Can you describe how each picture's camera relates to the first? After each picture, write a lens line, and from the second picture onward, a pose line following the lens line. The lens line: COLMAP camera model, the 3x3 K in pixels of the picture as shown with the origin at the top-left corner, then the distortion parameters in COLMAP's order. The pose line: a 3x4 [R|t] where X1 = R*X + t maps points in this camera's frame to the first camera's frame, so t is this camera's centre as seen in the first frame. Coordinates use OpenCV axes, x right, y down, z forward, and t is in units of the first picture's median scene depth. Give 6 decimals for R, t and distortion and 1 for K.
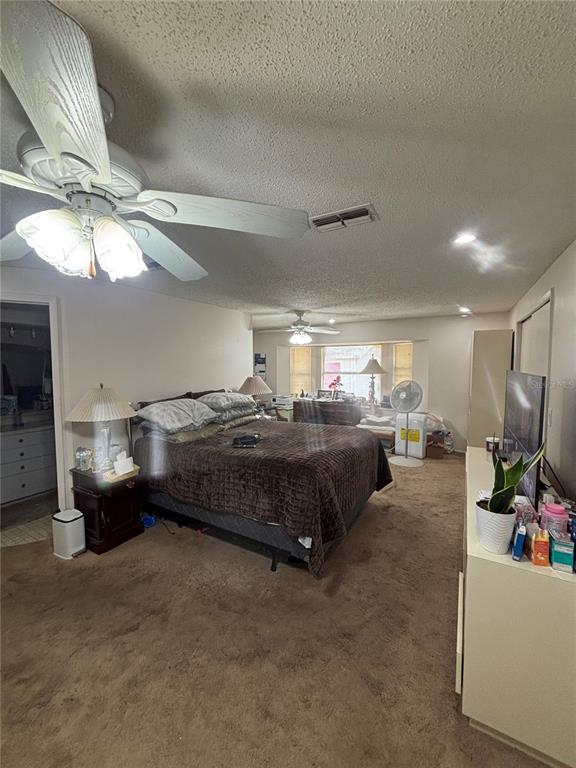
lens RADIAL K [[309.5, 0, 288.9], [0, 309.5, 384.5], [0, 0, 1]] dist [0.000788, 0.000374]
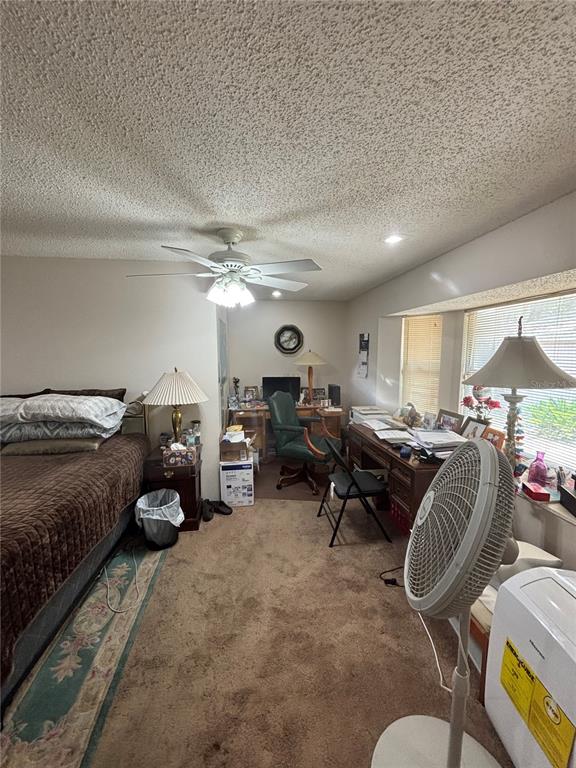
lens RADIAL K [[309.5, 0, 288.9], [0, 309.5, 384.5], [0, 0, 1]] dist [0.000788, 0.000374]
pose [[0.640768, 0.100006, -0.761193, 0.362017], [-0.065065, 0.994986, 0.075951, -0.045787], [0.764972, 0.000860, 0.644062, 0.625517]]
